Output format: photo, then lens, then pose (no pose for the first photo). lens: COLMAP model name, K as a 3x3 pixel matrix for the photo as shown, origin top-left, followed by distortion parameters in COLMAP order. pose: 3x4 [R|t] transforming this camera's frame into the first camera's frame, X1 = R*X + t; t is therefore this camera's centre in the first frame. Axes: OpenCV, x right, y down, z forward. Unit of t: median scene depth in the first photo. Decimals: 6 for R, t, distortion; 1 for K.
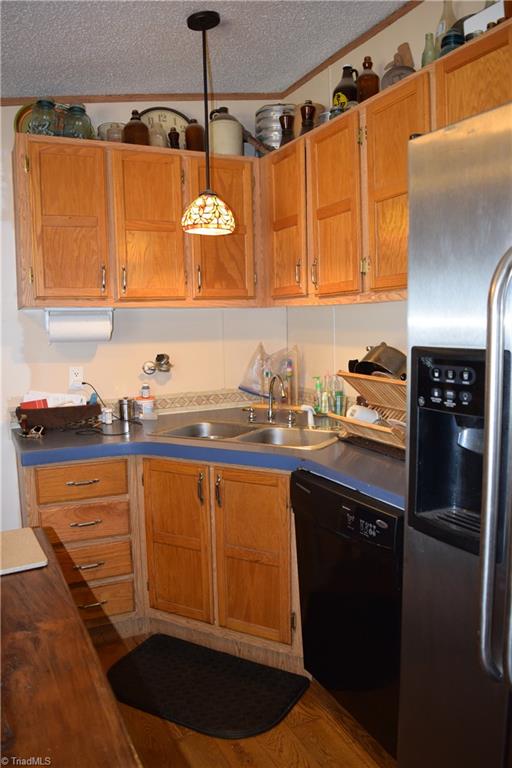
lens RADIAL K [[605.6, 0, 253.7], [0, 605.6, 392.3], [0, 0, 1]] dist [-0.086486, -0.000651]
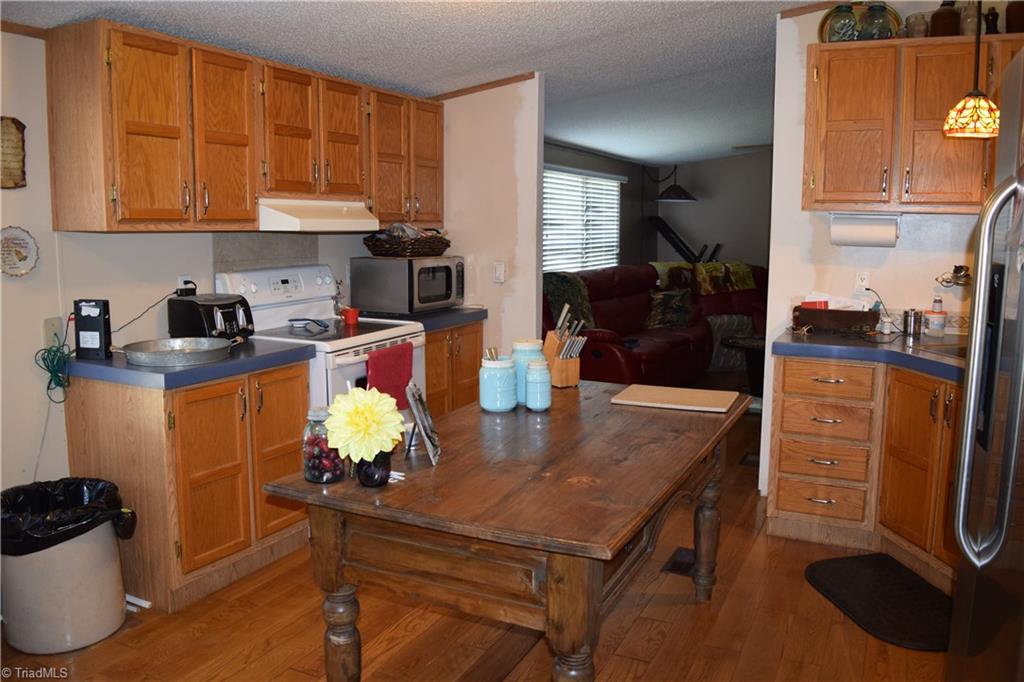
lens RADIAL K [[807.4, 0, 514.1], [0, 807.4, 336.1], [0, 0, 1]] dist [-0.086486, -0.000651]
pose [[0.622540, 0.129561, -0.771789, 0.399763], [-0.104793, 0.991120, 0.081853, 0.016876], [0.775540, 0.029921, 0.630589, -0.271532]]
